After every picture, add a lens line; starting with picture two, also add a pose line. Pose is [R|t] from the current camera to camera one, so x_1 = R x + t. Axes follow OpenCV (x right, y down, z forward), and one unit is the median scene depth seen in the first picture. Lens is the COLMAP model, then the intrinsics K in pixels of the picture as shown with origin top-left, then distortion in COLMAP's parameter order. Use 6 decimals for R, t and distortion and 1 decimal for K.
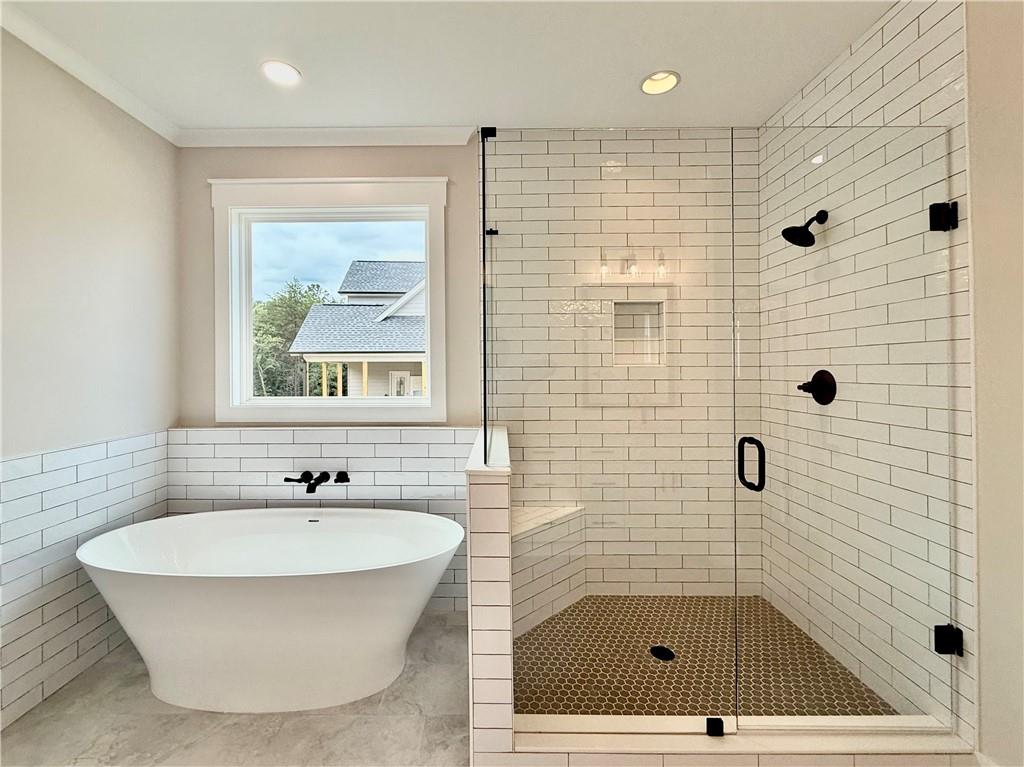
lens RADIAL K [[408.7, 0, 512.0], [0, 408.7, 383.5], [0, 0, 1]] dist [-0.001145, -0.000298]
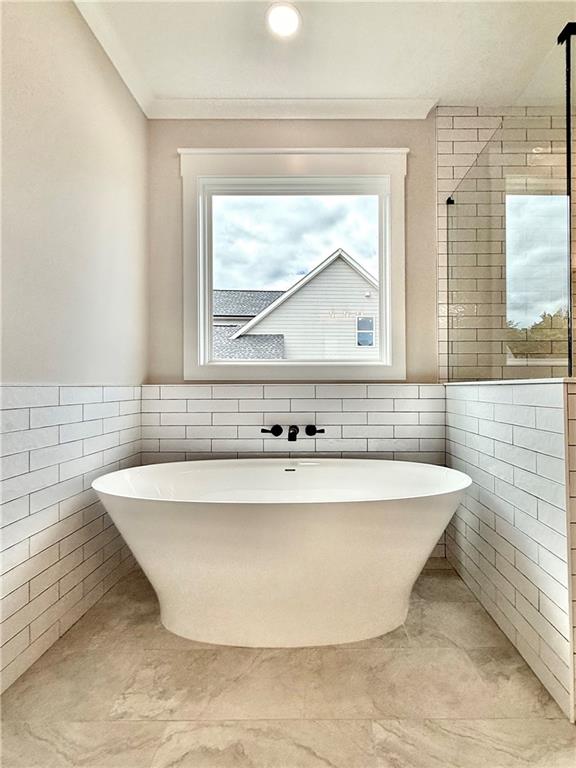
lens RADIAL K [[323.7, 0, 289.2], [0, 323.7, 415.6], [0, 0, 1]] dist [0.000756, 0.000093]
pose [[0.999865, 0.003294, 0.016095, -0.486271], [-0.003236, 0.999988, -0.003648, 0.195073], [-0.016107, 0.003596, 0.999864, 0.169855]]
